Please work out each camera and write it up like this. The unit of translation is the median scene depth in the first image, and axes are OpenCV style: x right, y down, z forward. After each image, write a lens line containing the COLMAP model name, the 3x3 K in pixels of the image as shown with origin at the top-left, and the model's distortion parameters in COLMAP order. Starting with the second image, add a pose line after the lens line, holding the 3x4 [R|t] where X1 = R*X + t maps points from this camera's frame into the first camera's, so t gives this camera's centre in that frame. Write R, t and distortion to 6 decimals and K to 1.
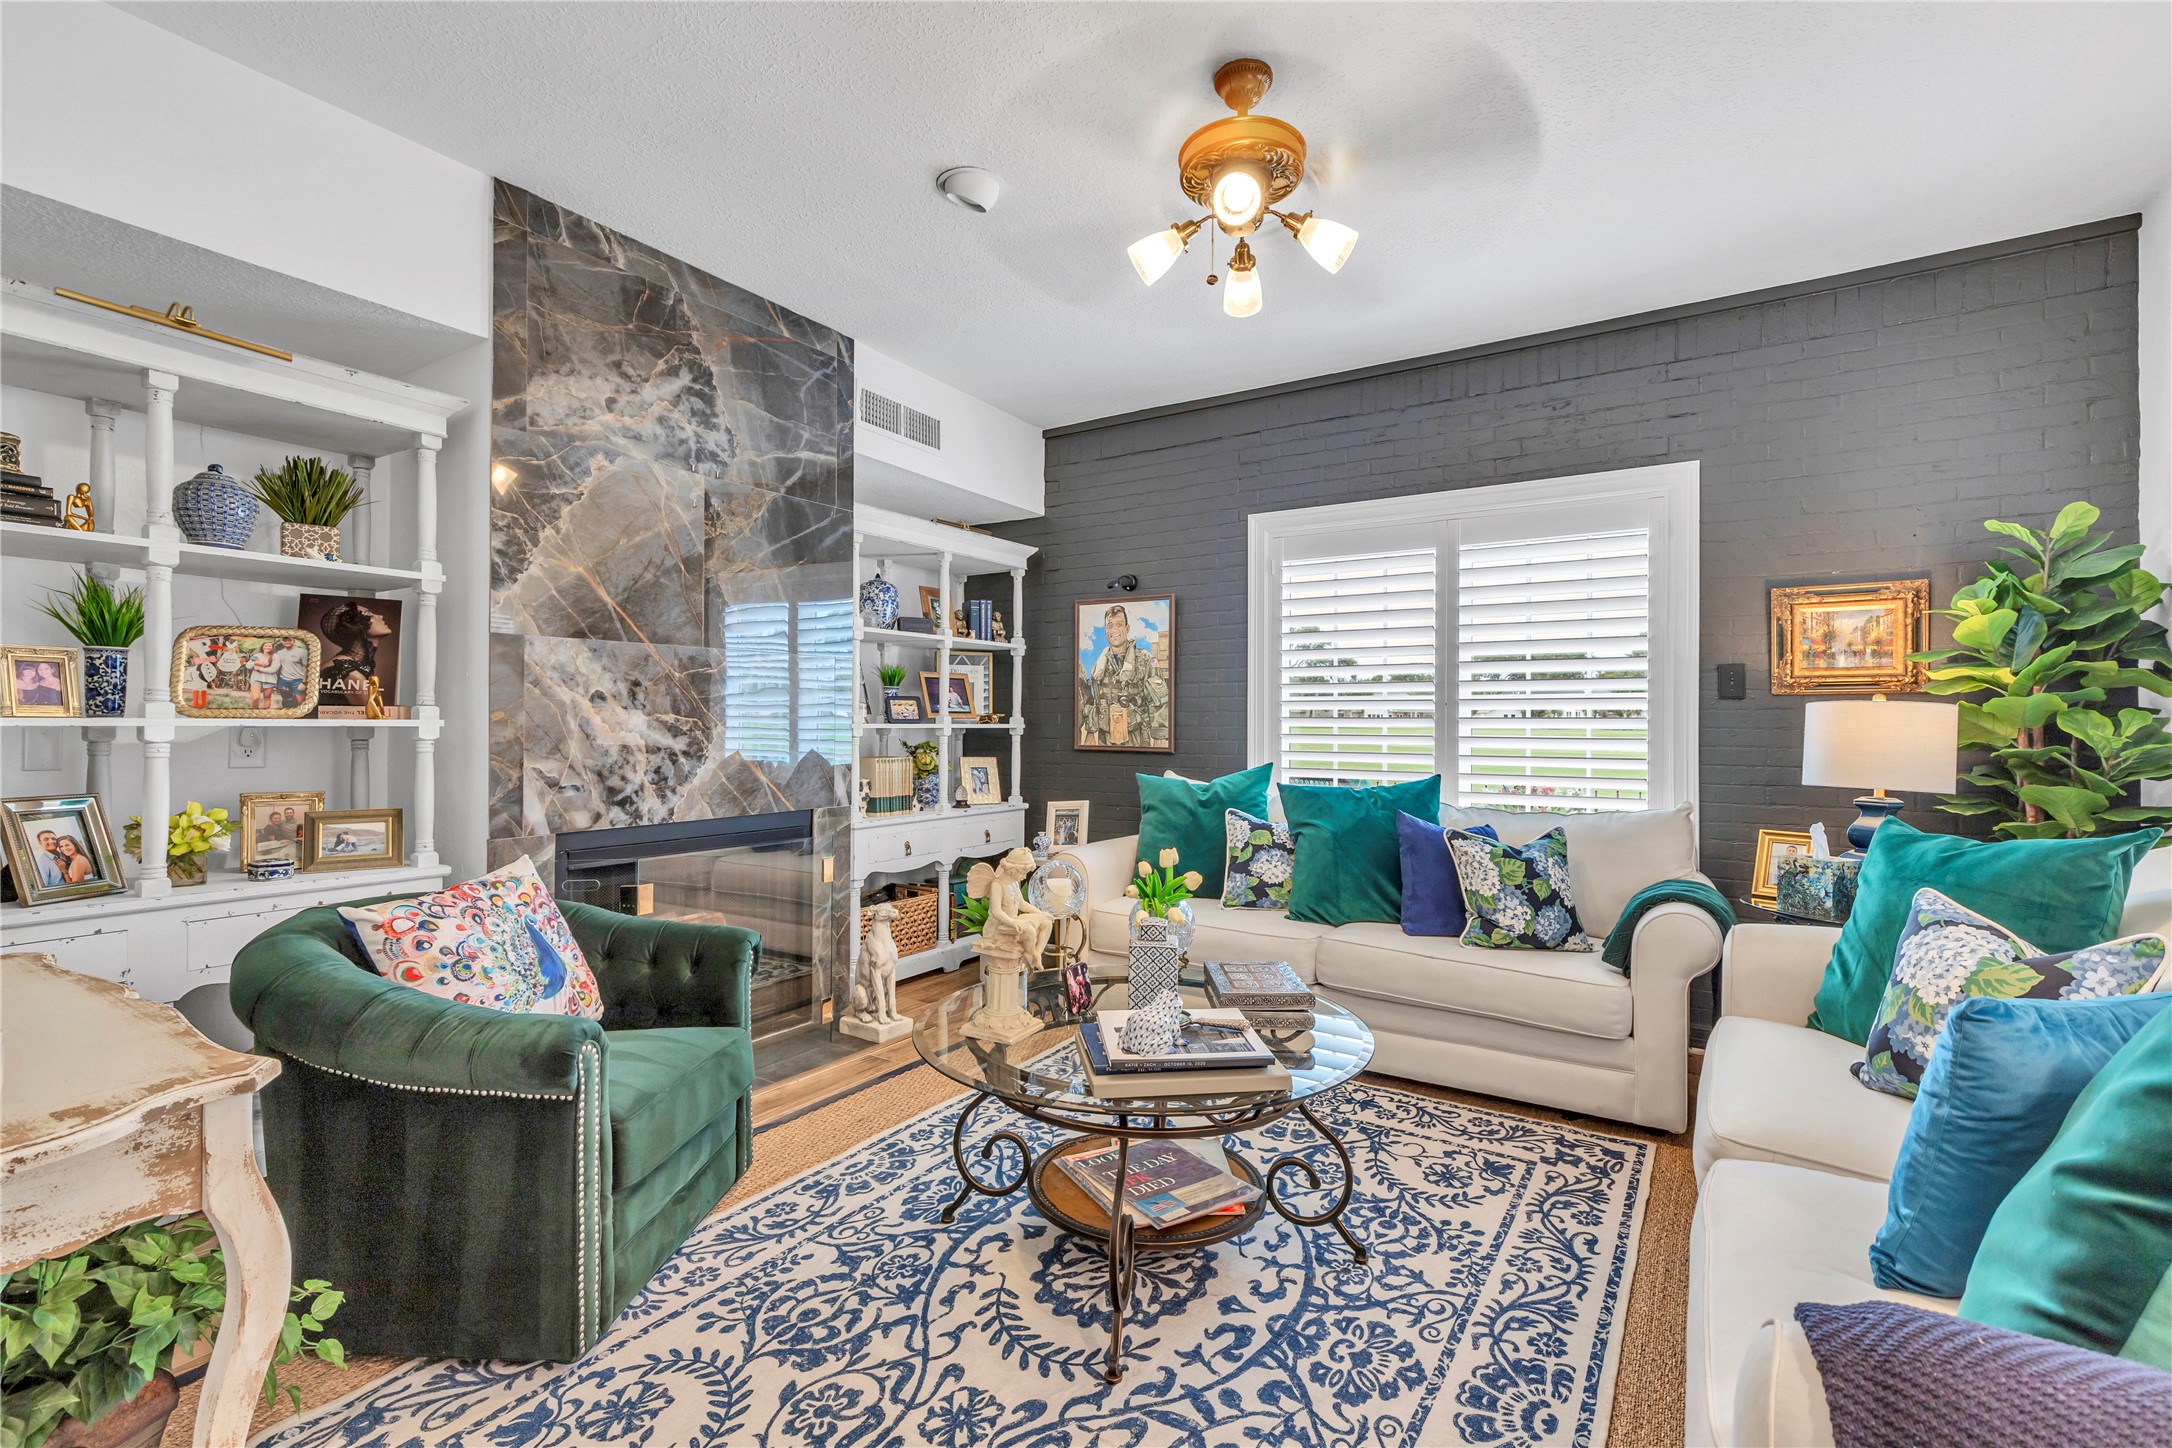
lens RADIAL K [[966.4, 0, 1087.9], [0, 966.4, 719.3], [0, 0, 1]] dist [0.002742, 0.000219]
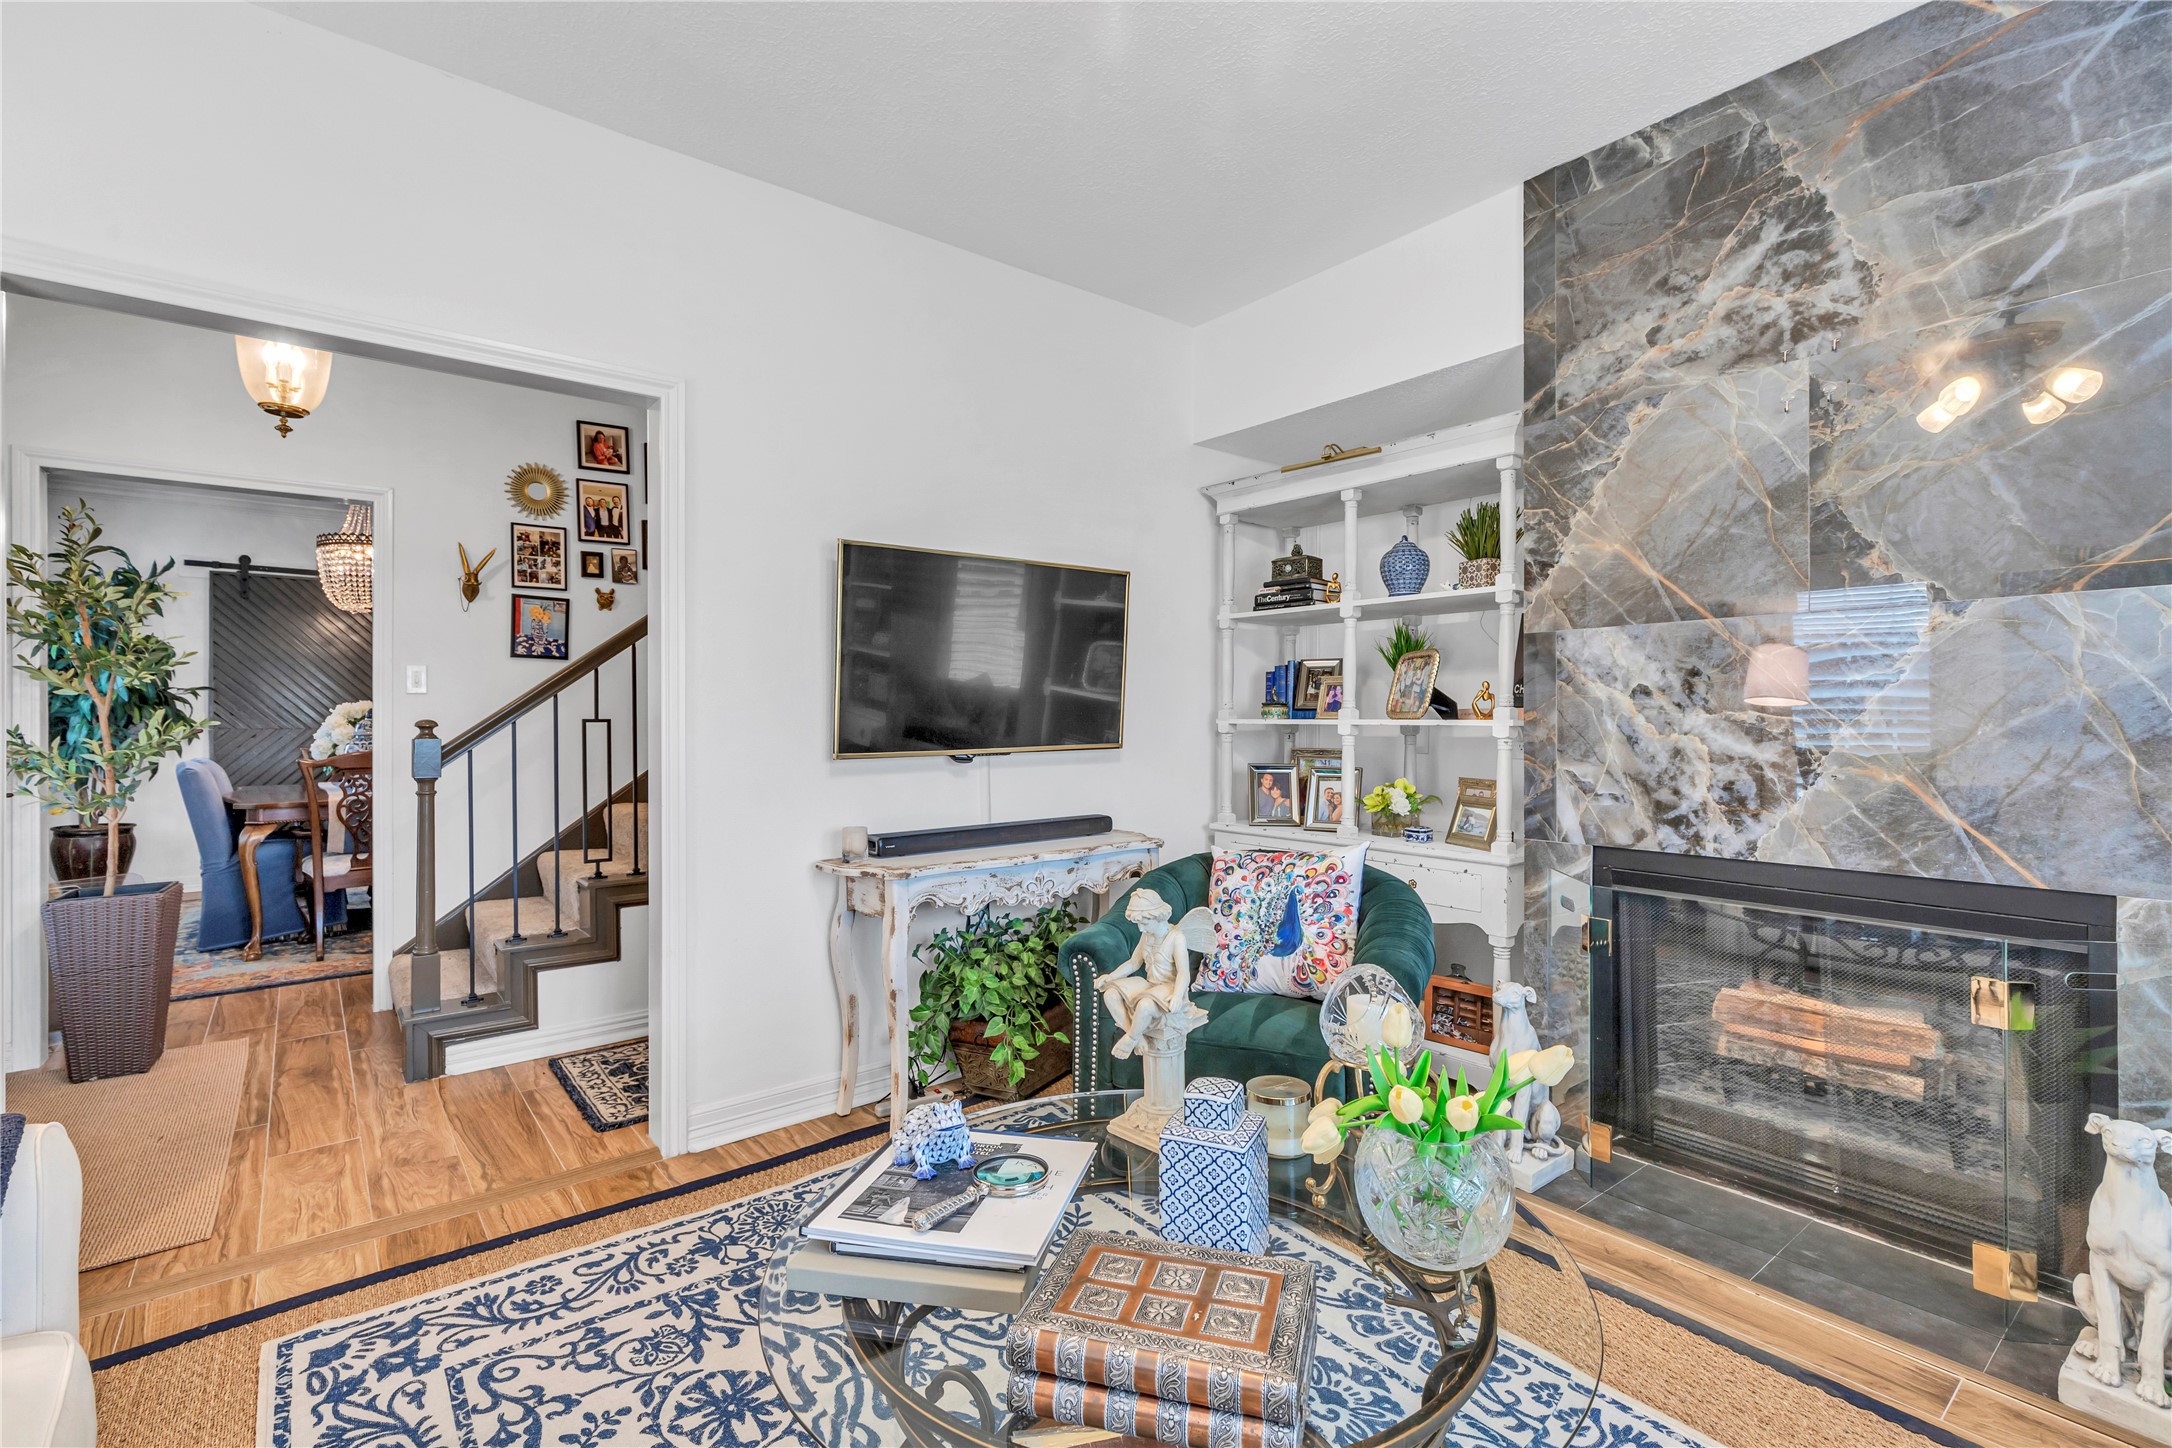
lens RADIAL K [[966.4, 0, 1087.9], [0, 966.4, 719.3], [0, 0, 1]] dist [0.002742, 0.000219]
pose [[-0.308360, -0.003520, -0.951263, 0.447814], [0.002024, 0.999988, -0.004356, 0.003339], [0.951268, -0.003269, -0.308349, 0.811442]]
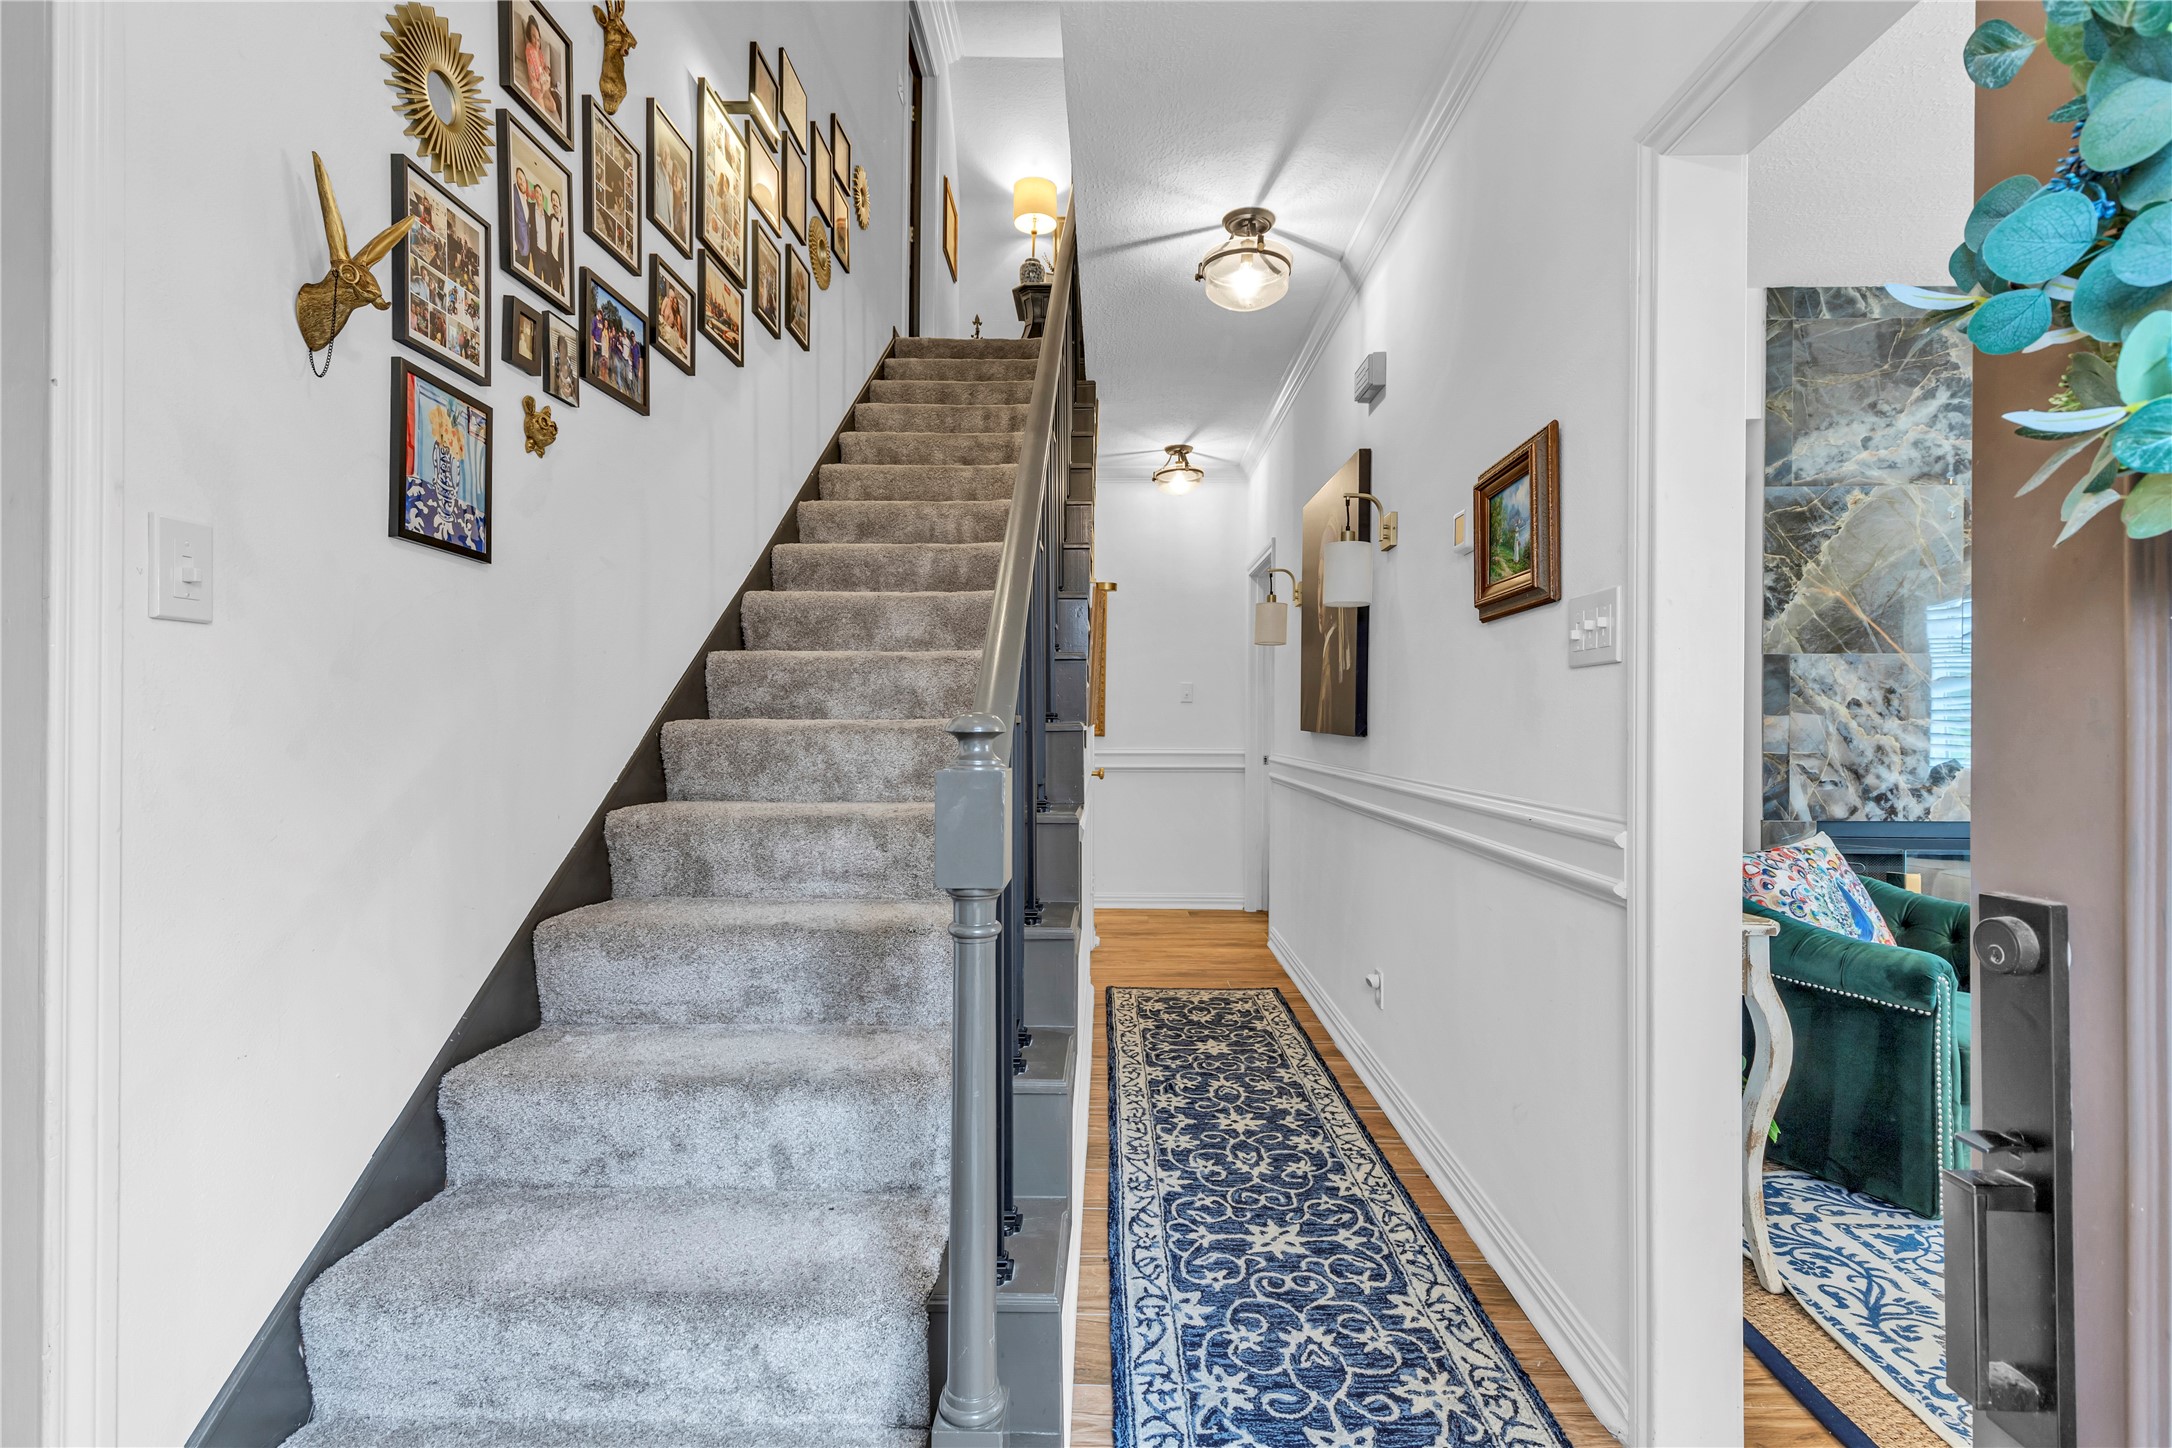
lens RADIAL K [[975.2, 0, 1094.8], [0, 975.2, 724.7], [0, 0, 1]] dist [0.007275, 0.000329]
pose [[0.532792, -0.002741, -0.846242, -0.008940], [0.000871, 0.999996, -0.002690, 0.003551], [0.846246, 0.000696, 0.532793, -0.370429]]
